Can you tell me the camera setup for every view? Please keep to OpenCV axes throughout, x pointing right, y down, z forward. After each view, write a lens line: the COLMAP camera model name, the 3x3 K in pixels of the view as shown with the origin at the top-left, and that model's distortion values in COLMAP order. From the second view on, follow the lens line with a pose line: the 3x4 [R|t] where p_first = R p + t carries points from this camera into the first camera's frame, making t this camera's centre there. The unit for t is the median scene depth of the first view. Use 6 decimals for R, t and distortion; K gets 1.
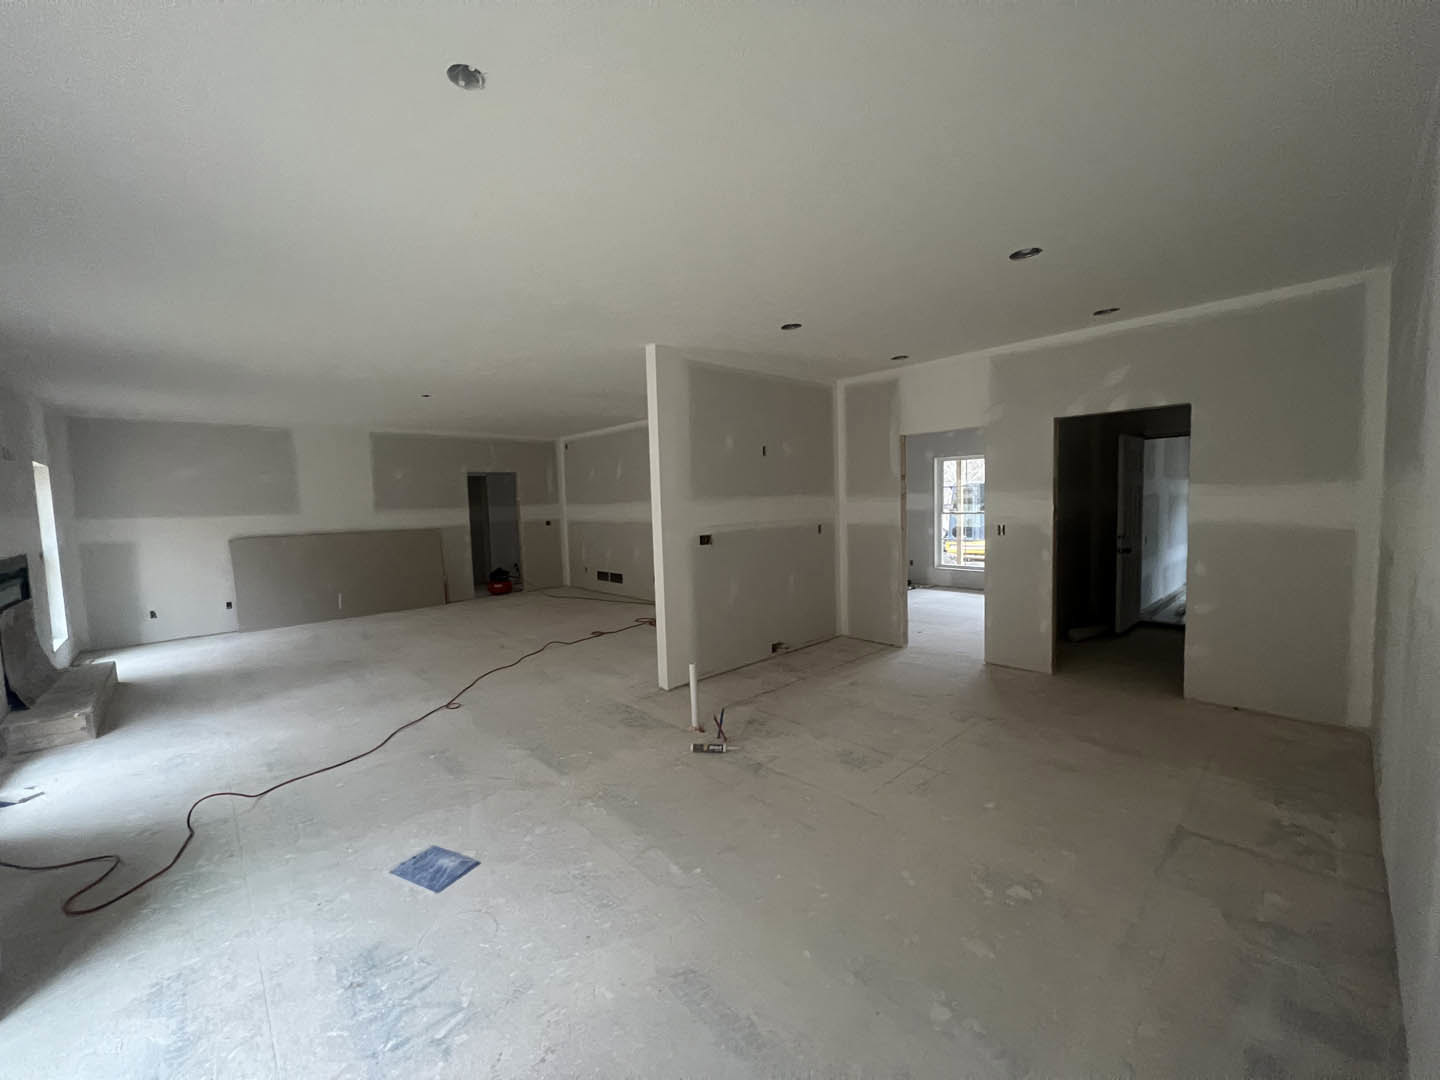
lens RADIAL K [[572.6, 0, 730.2], [0, 572.6, 538.4], [0, 0, 1]] dist [-0.008671, -0.000063]
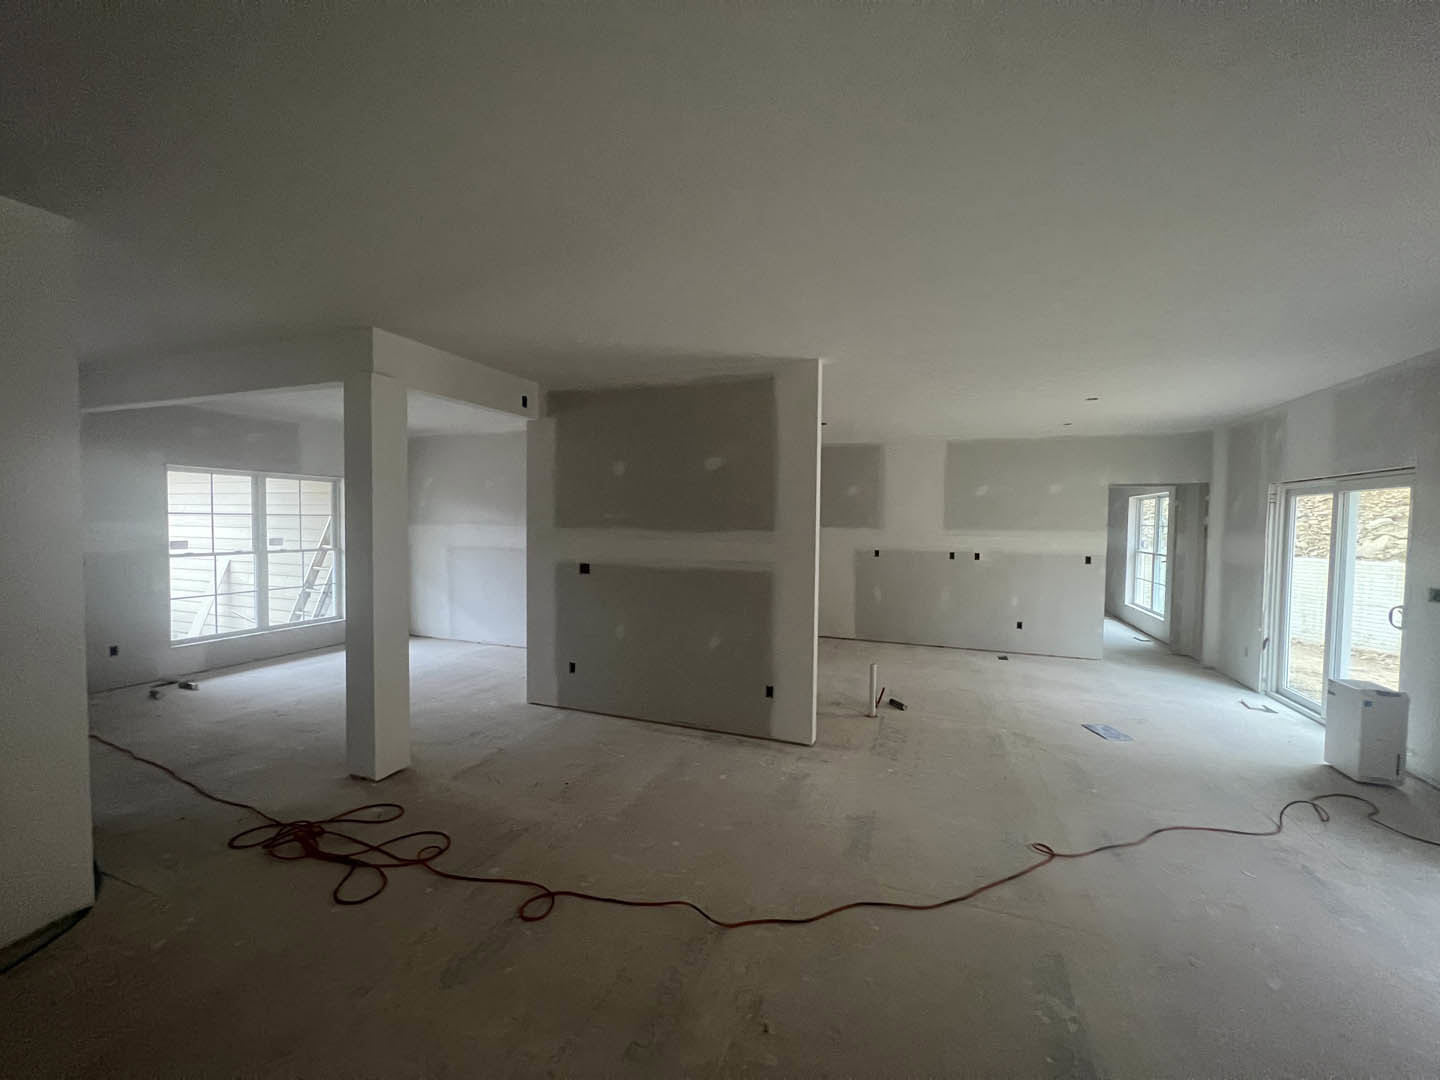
lens RADIAL K [[577.4, 0, 720.0], [0, 577.4, 540.0], [0, 0, 1]] dist [-0.001591, 0.000103]
pose [[-0.430284, -0.007654, 0.902661, -0.928468], [0.062305, 0.997328, 0.038156, -0.101538], [-0.900541, 0.072658, -0.428658, 1.613061]]
